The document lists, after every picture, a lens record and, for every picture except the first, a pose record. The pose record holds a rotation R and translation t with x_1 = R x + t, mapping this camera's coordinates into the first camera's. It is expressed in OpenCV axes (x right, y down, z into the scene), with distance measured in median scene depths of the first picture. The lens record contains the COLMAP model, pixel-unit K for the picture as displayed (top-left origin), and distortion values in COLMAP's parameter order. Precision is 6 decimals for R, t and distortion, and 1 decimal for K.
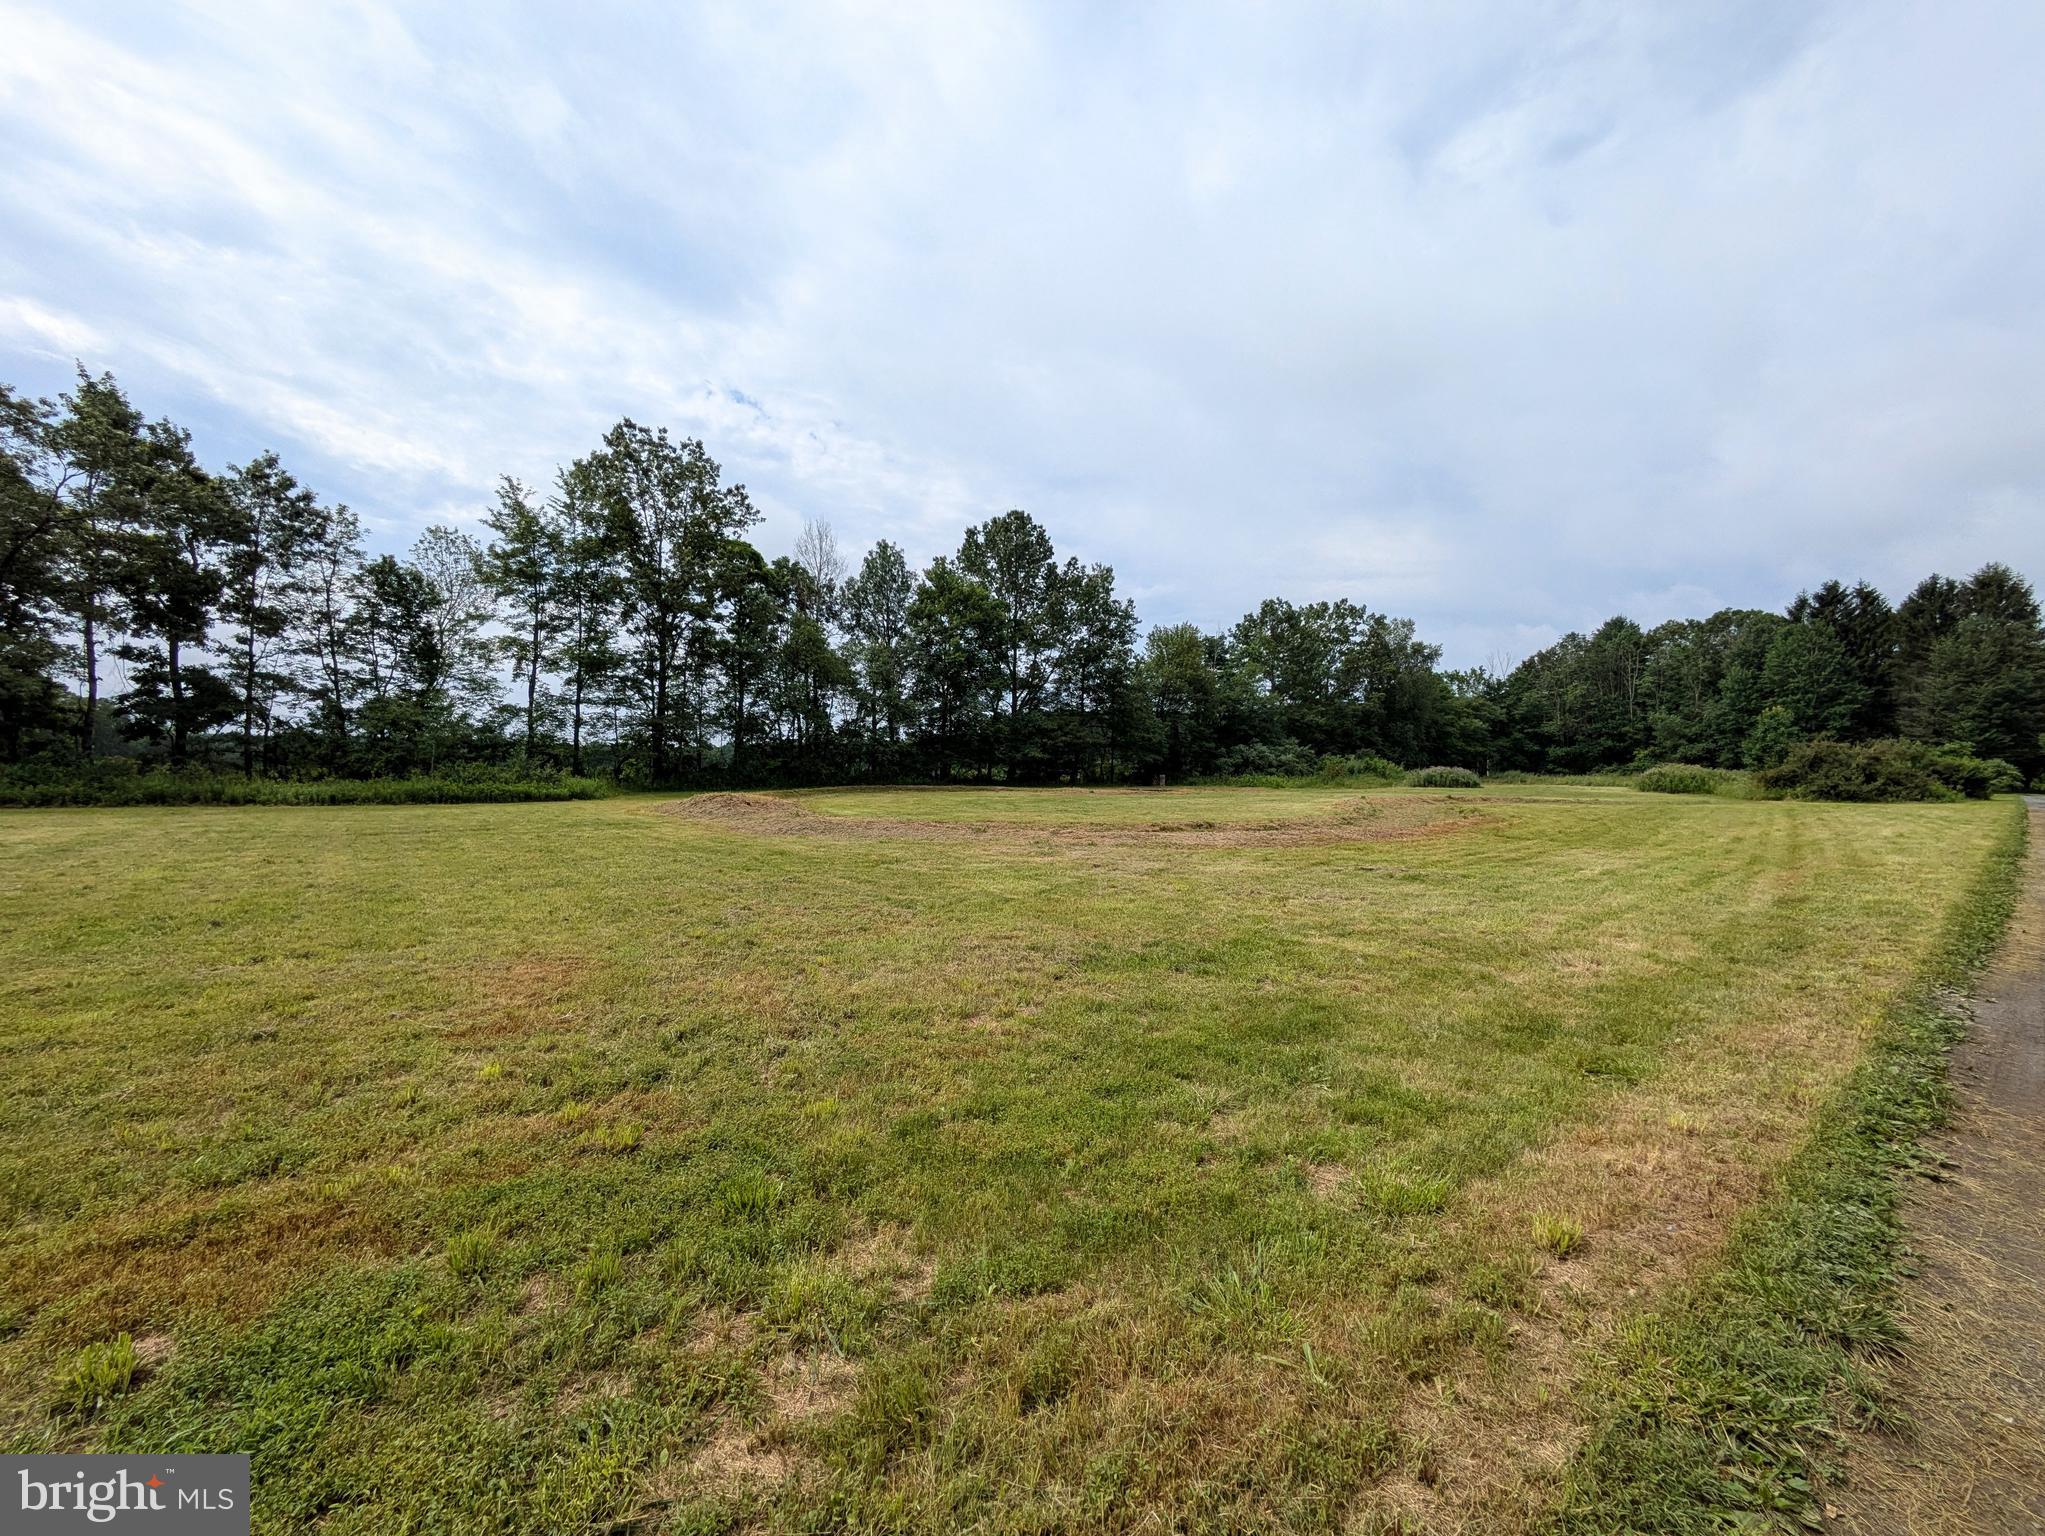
lens RADIAL K [[833.2, 0, 1018.4], [0, 833.2, 768.8], [0, 0, 1]] dist [0.016898, 0.001150]
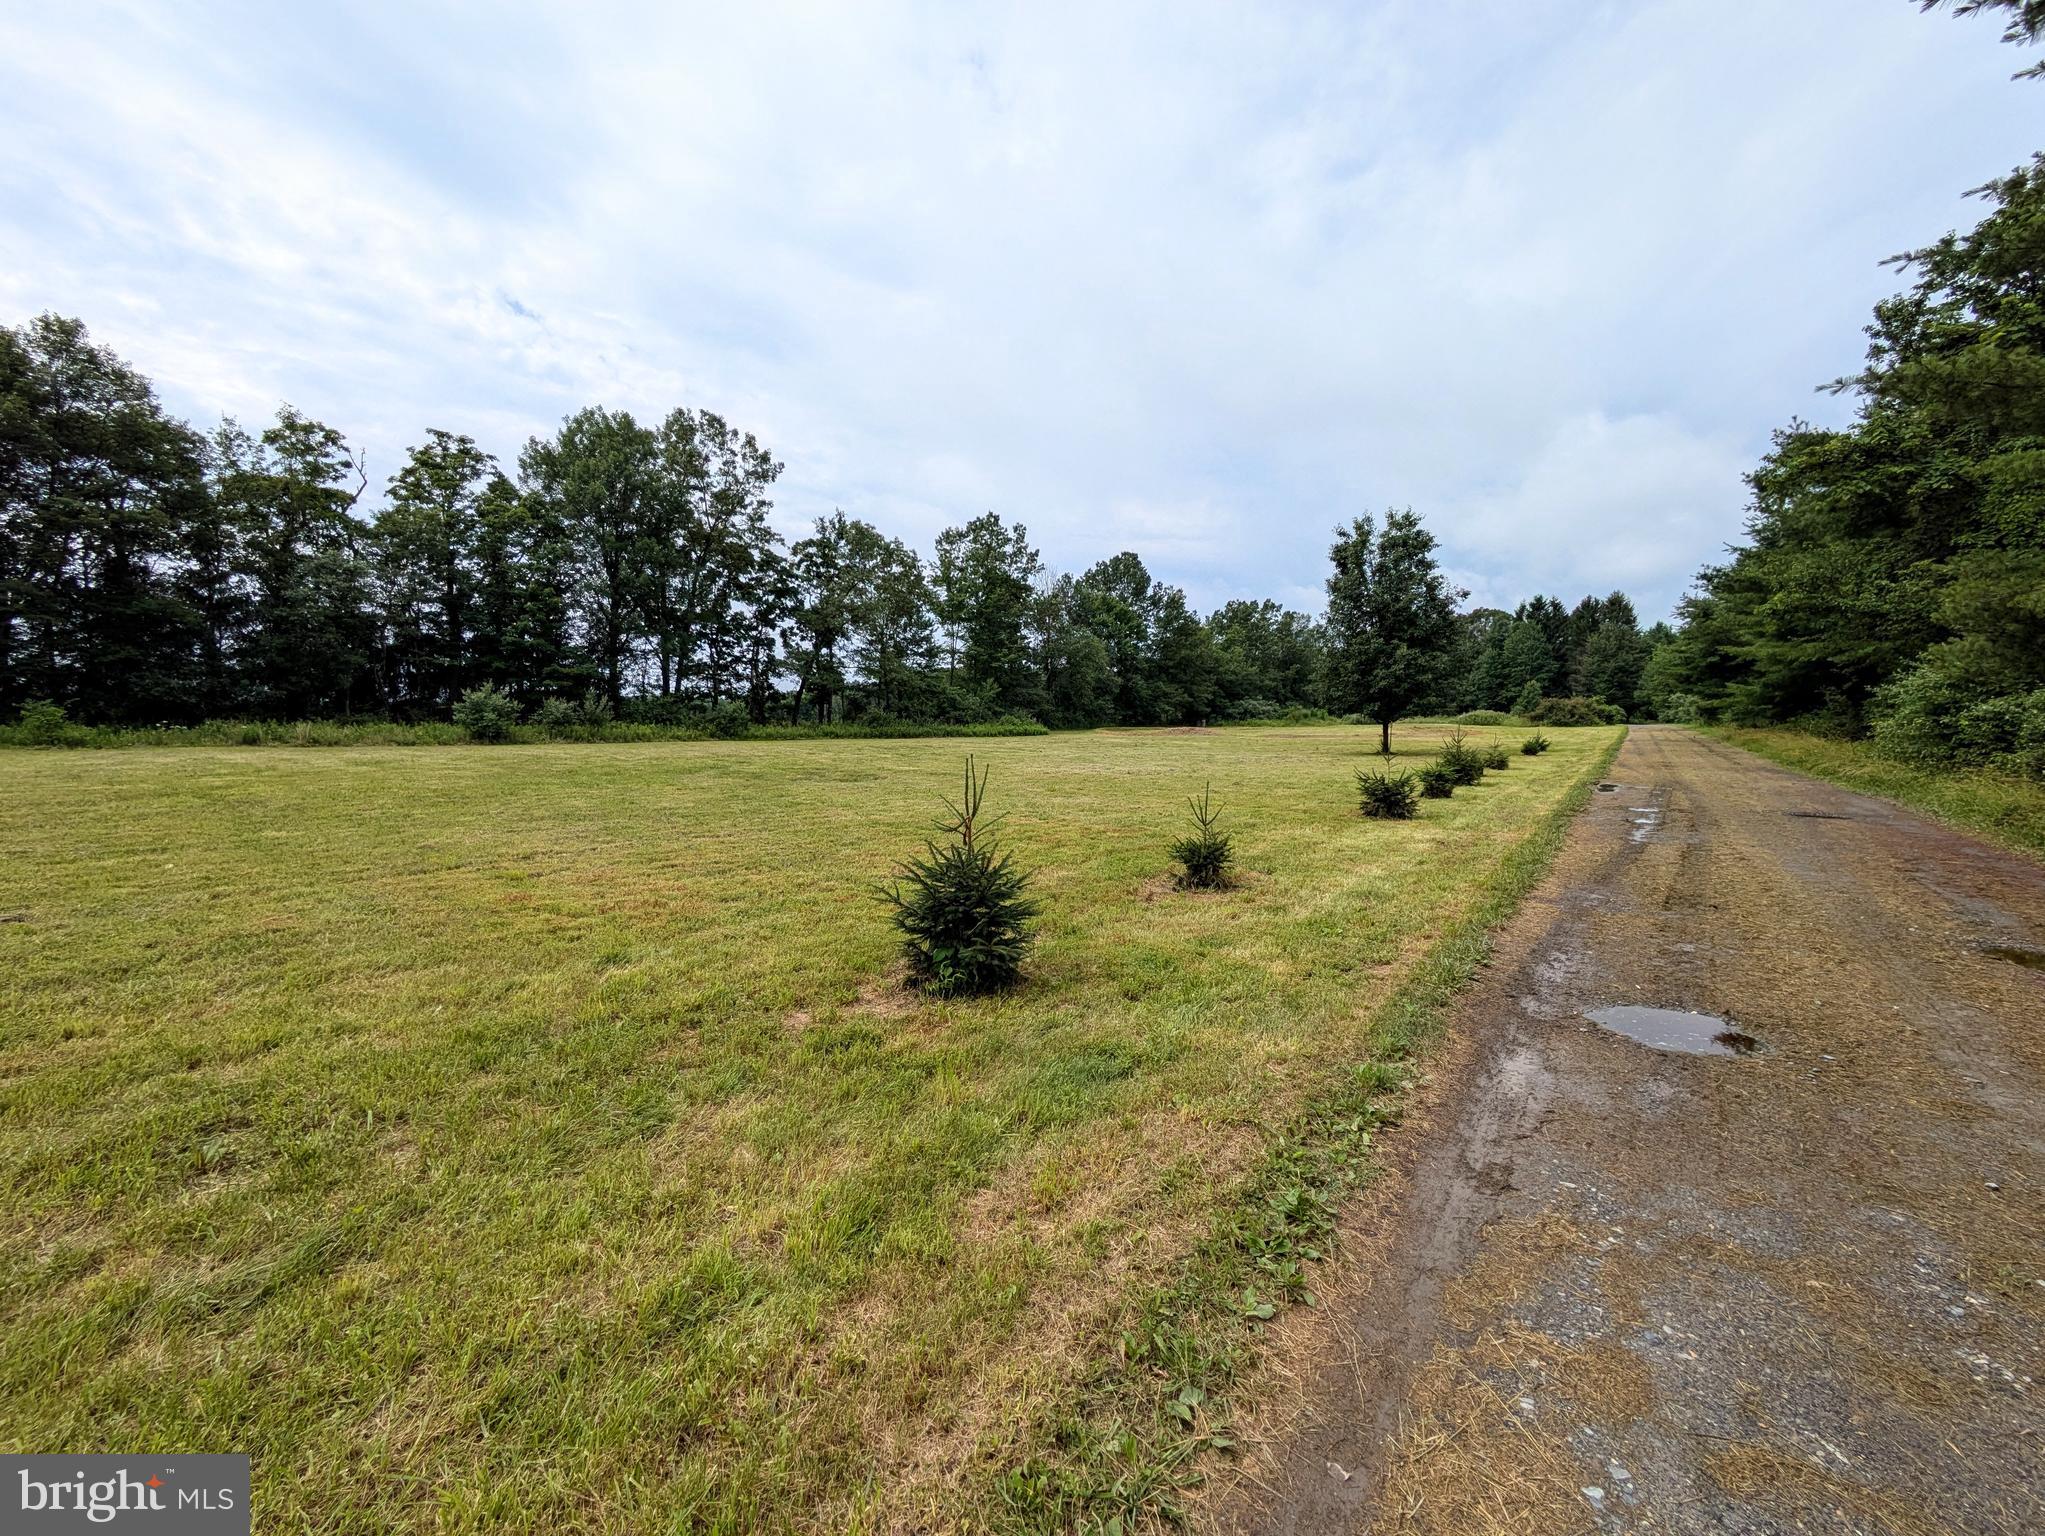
lens RADIAL K [[833.2, 0, 1022.3], [0, 833.2, 770.9], [0, 0, 1]] dist [0.016898, 0.001150]
pose [[0.969660, -0.027173, 0.242942, -0.420896], [0.012085, 0.997916, 0.063379, -0.000509], [-0.244158, -0.058520, 0.967968, -0.351449]]
